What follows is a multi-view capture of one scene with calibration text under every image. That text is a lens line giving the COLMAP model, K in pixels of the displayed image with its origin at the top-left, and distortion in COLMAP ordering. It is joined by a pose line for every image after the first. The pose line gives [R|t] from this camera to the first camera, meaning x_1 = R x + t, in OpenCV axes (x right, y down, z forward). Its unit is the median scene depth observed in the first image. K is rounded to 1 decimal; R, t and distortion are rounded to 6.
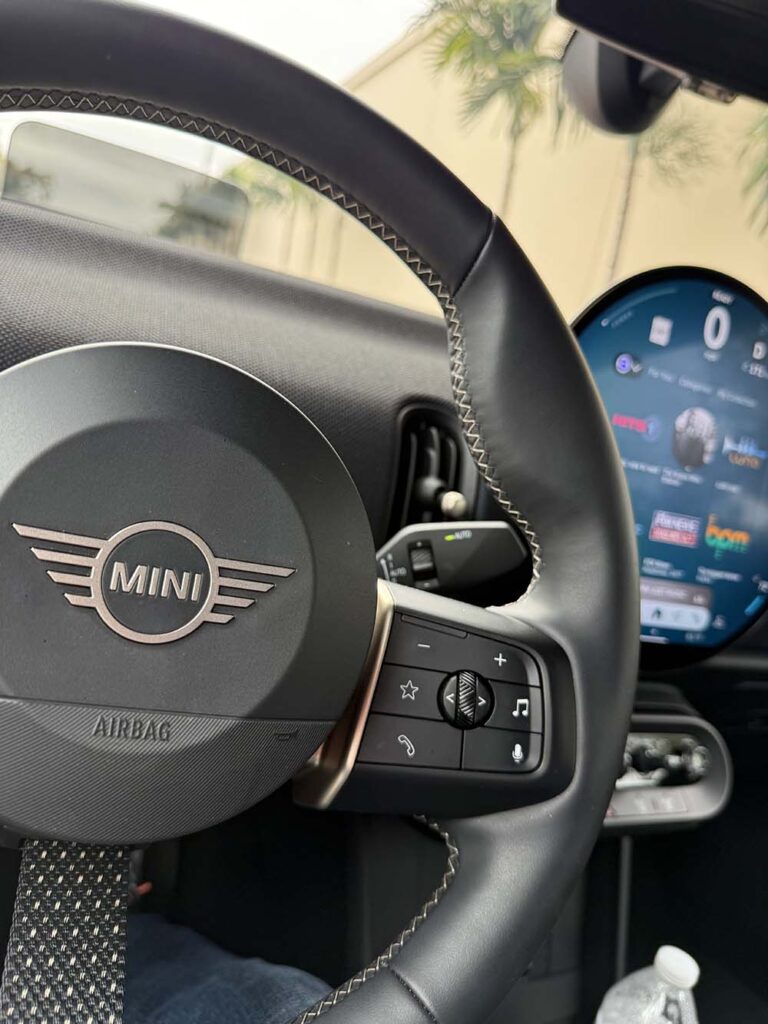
lens RADIAL K [[798.5, 0, 384.2], [0, 798.5, 502.5], [0, 0, 1]] dist [-0.021515, -0.039672]
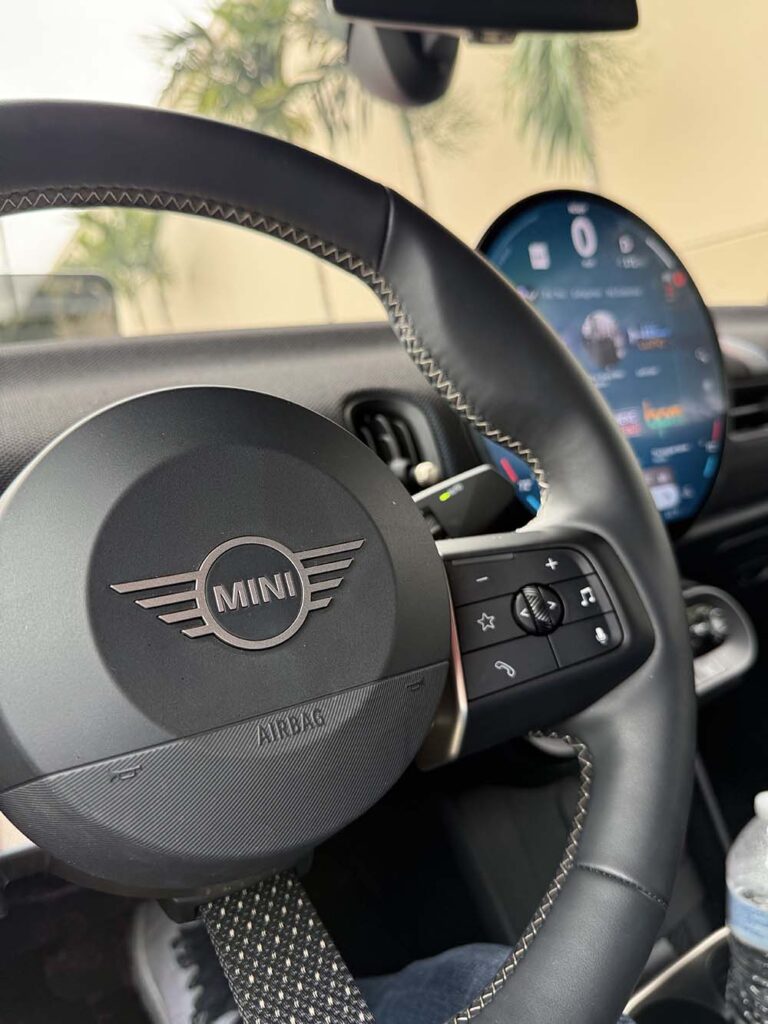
lens RADIAL K [[798.5, 0, 384.7], [0, 798.5, 515.4], [0, 0, 1]] dist [-0.021515, -0.039672]
pose [[0.920471, -0.375242, 0.109206, -0.155193], [0.378063, 0.925763, -0.005592, 0.058685], [-0.099000, 0.046434, 0.994003, -0.048657]]
